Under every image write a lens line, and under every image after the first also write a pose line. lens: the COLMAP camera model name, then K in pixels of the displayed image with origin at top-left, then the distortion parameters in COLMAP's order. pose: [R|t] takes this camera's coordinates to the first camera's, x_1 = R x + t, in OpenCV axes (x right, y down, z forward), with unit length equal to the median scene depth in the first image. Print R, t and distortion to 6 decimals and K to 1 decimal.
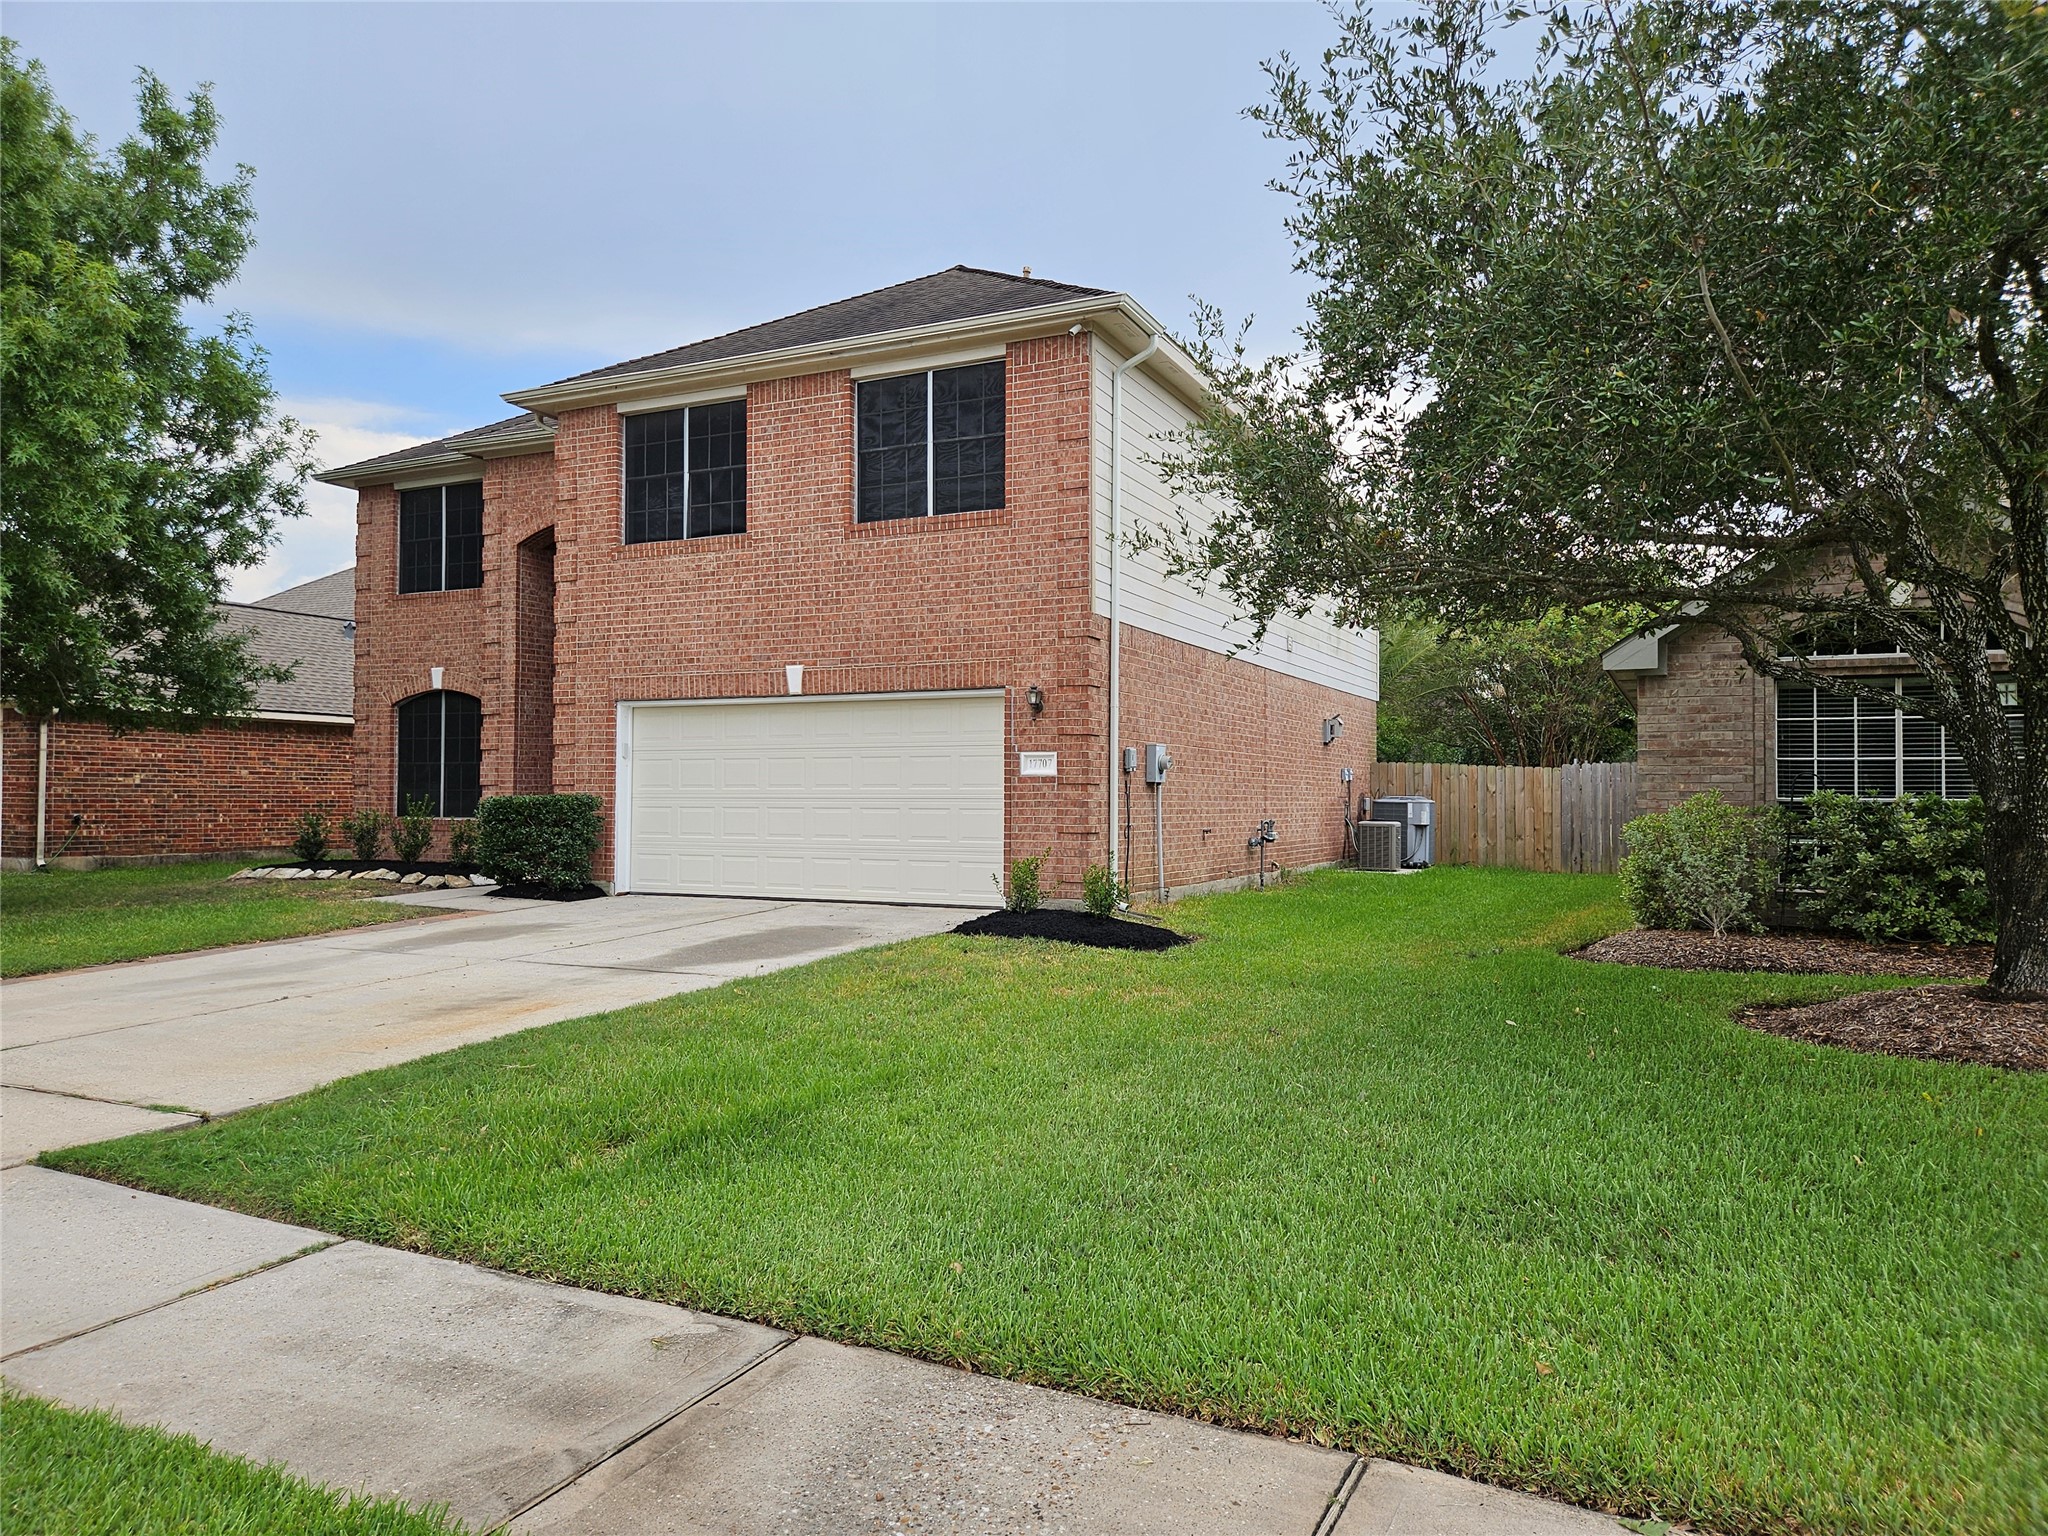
lens RADIAL K [[1367.0, 0, 1015.7], [0, 1367.0, 776.7], [0, 0, 1]] dist [0.093738, -0.100235]
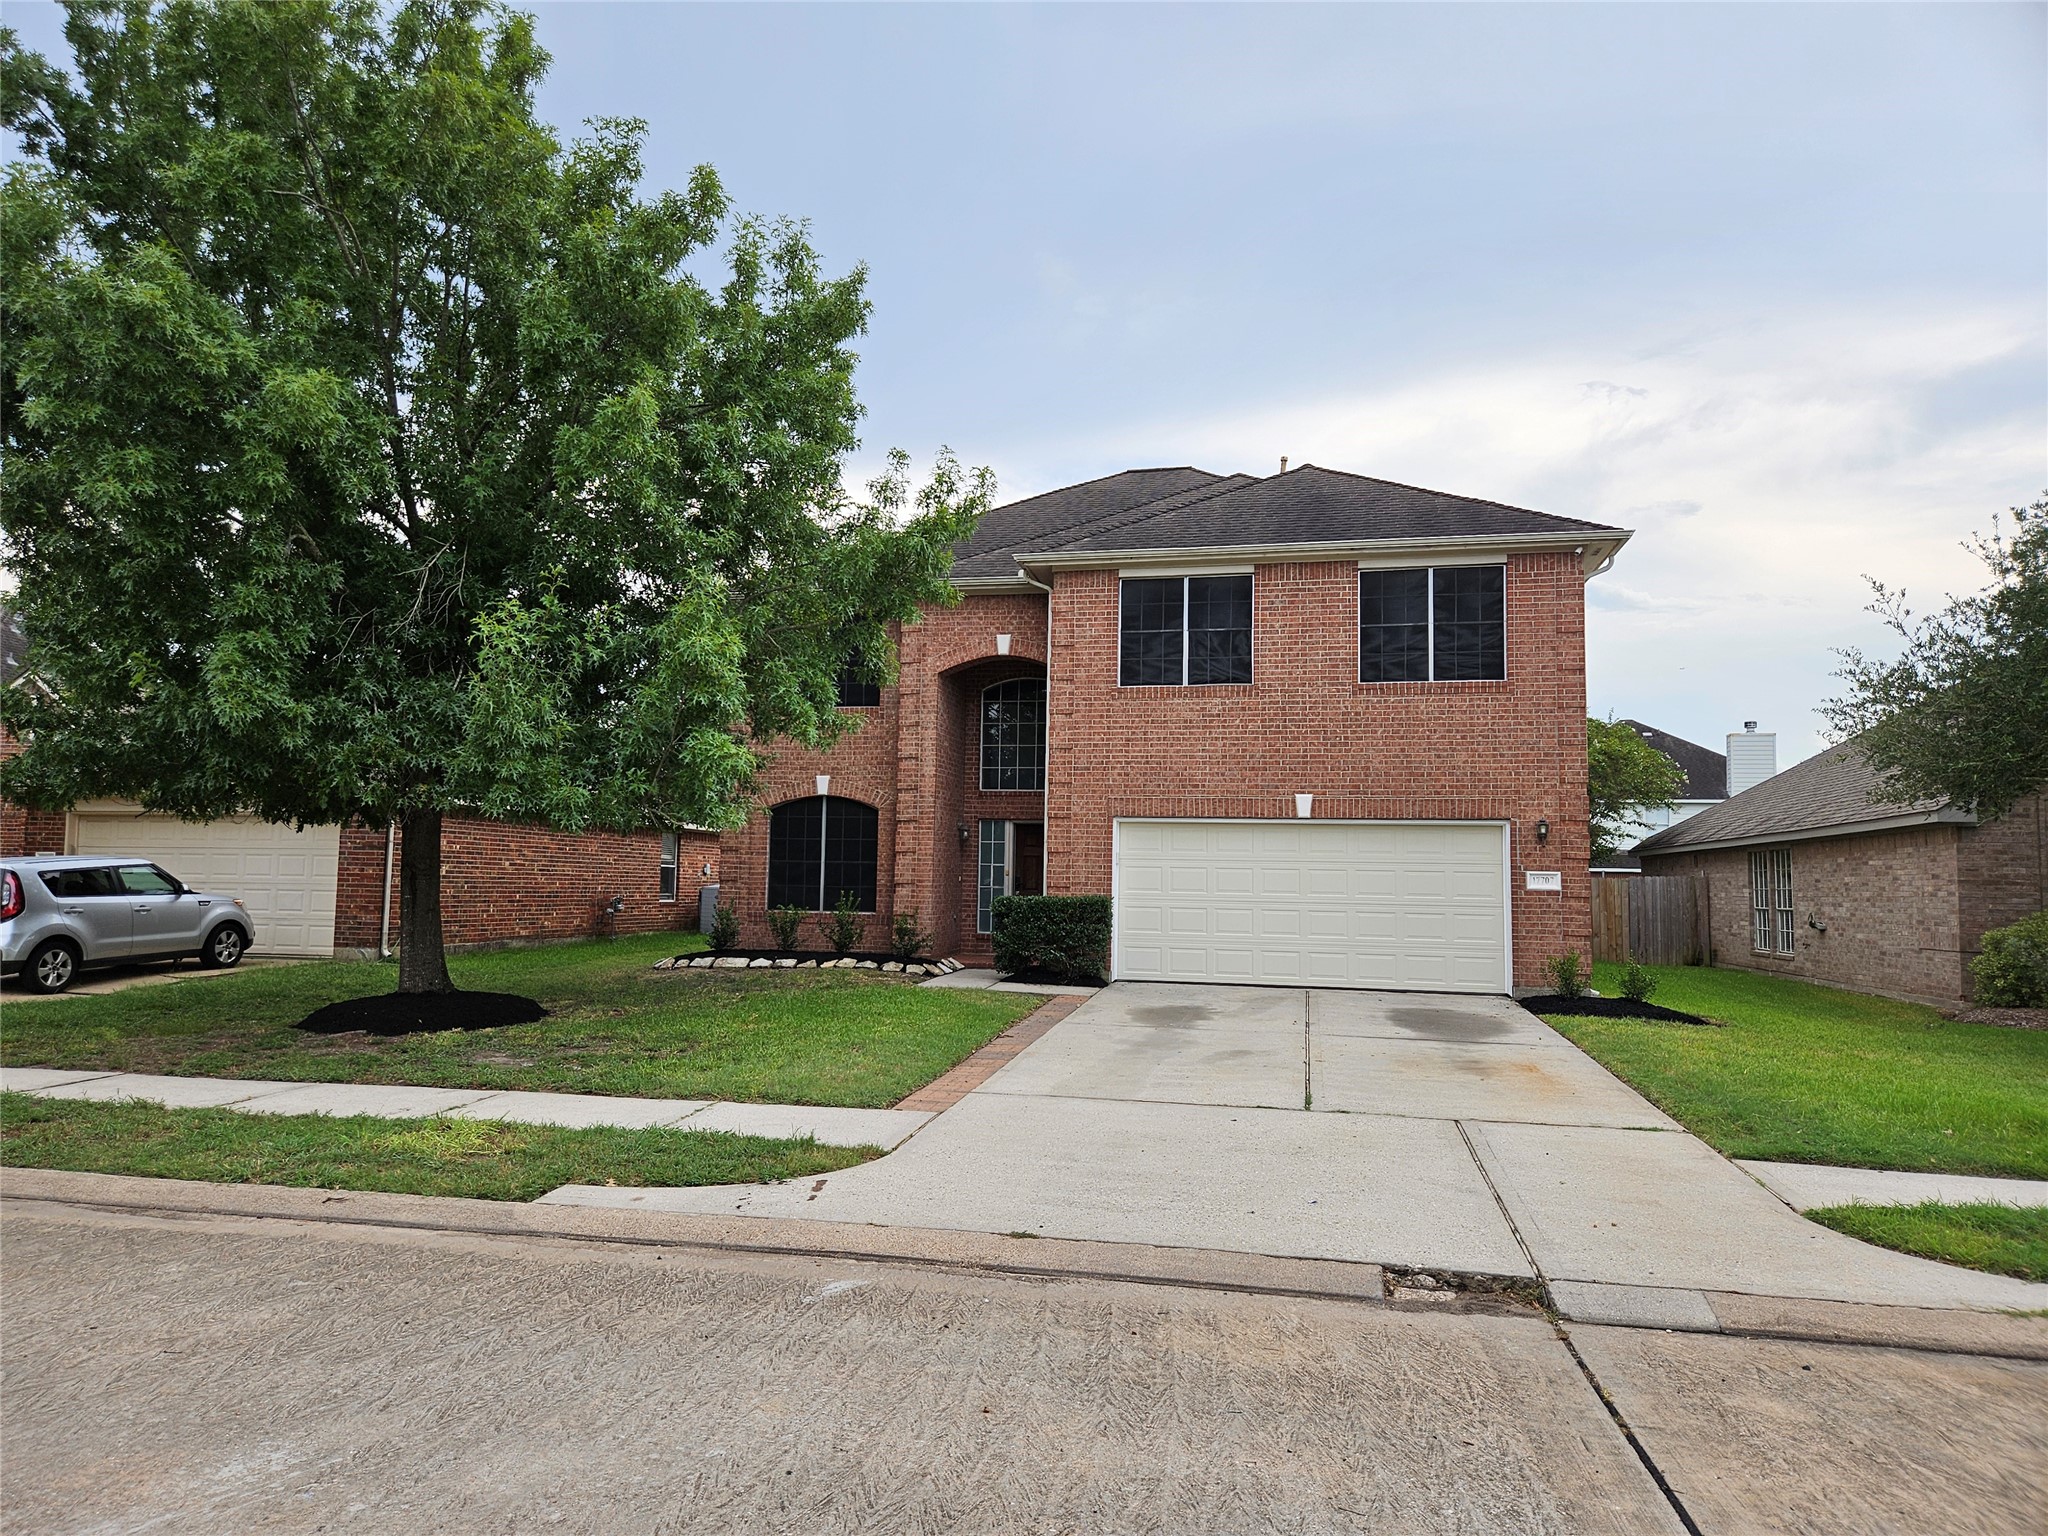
lens RADIAL K [[1367.0, 0, 1015.7], [0, 1367.0, 776.7], [0, 0, 1]] dist [0.093738, -0.100235]
pose [[0.974147, 0.031561, 0.223701, -0.672344], [-0.017506, 0.997762, -0.064537, -0.012687], [-0.225238, 0.058953, 0.972519, -0.133868]]
